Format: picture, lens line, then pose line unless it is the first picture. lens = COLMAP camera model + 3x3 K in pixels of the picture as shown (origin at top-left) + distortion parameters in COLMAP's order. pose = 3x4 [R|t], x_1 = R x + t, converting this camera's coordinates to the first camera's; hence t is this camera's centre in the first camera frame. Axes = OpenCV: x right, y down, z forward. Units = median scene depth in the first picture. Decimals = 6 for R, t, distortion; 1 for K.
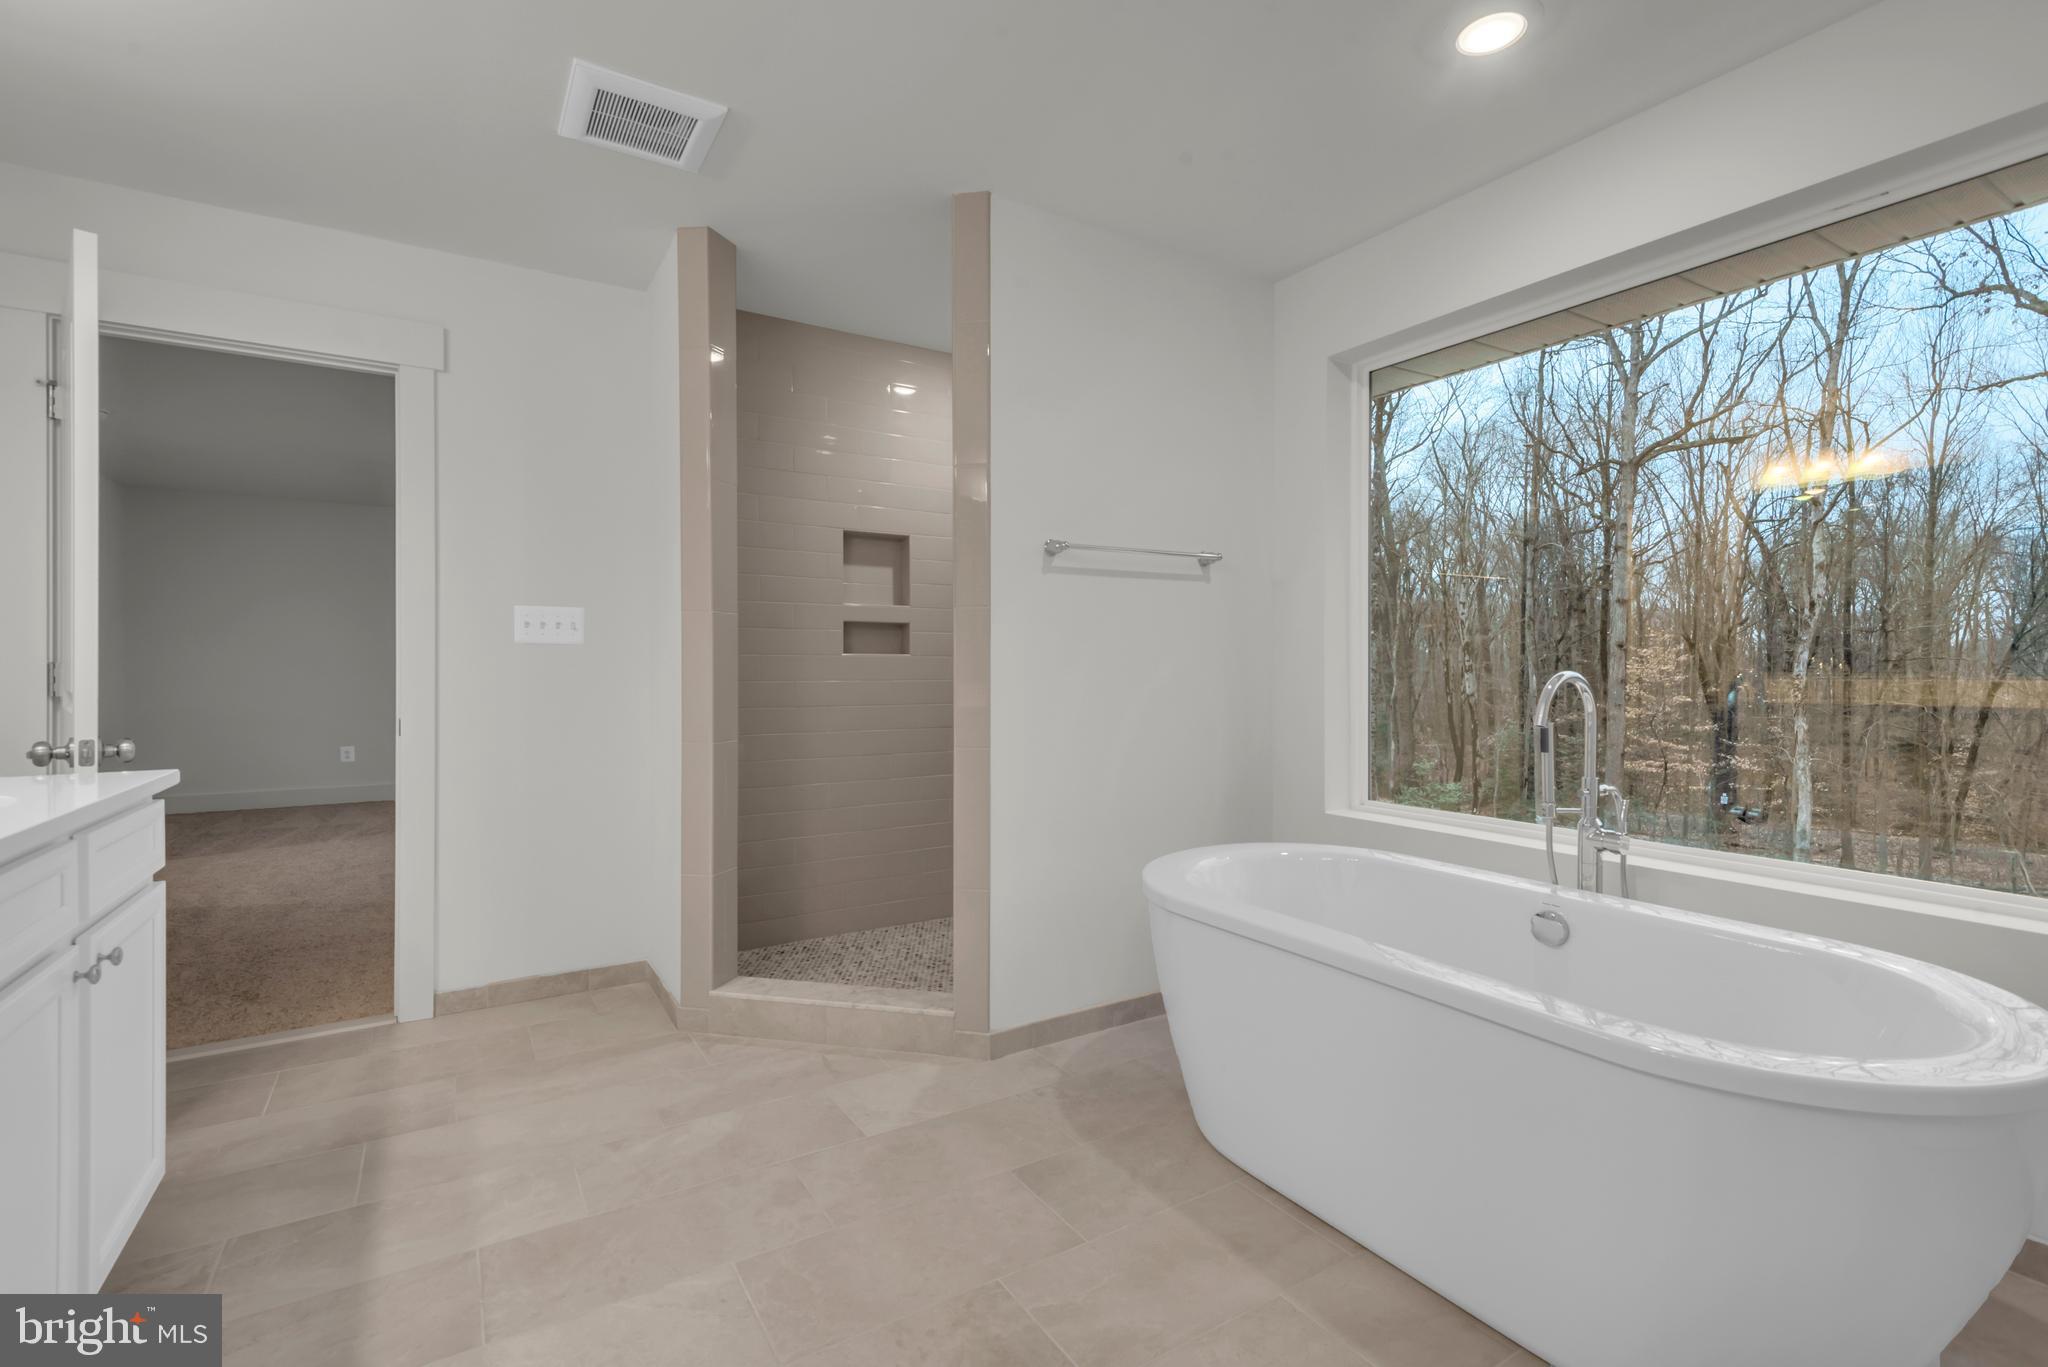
lens RADIAL K [[922.6, 0, 1011.5], [0, 922.6, 673.6], [0, 0, 1]] dist [0.025494, -0.009923]
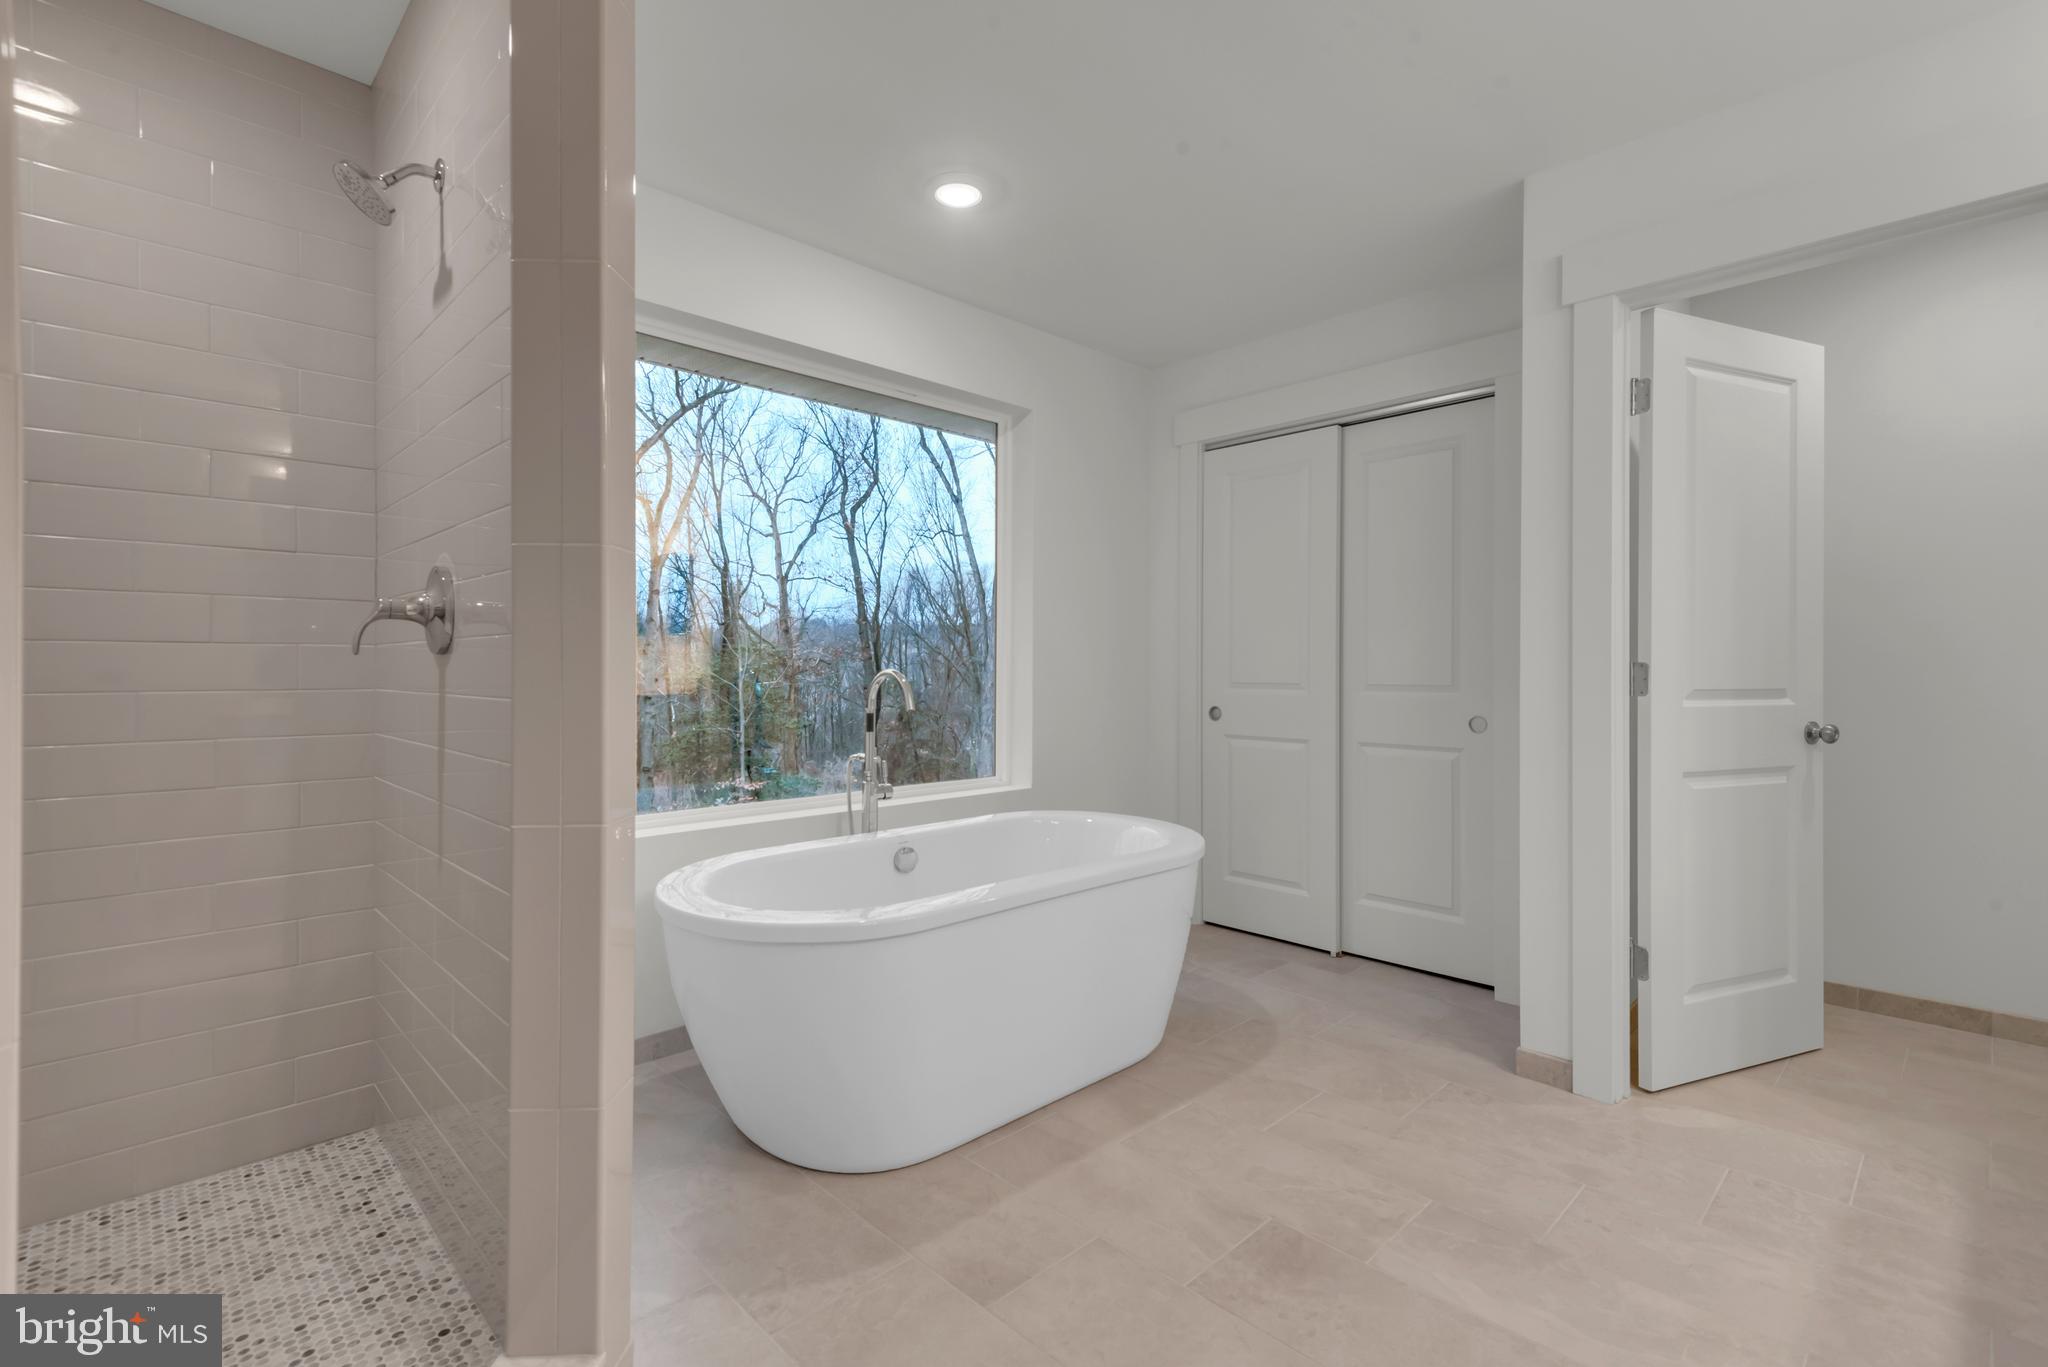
lens RADIAL K [[922.6, 0, 1043.3], [0, 922.6, 676.6], [0, 0, 1]] dist [0.025494, -0.009923]
pose [[-0.245876, 0.000084, 0.969301, -0.750216], [-0.002009, 0.999998, -0.000596, 0.008380], [-0.969299, -0.002094, -0.245875, 1.120427]]
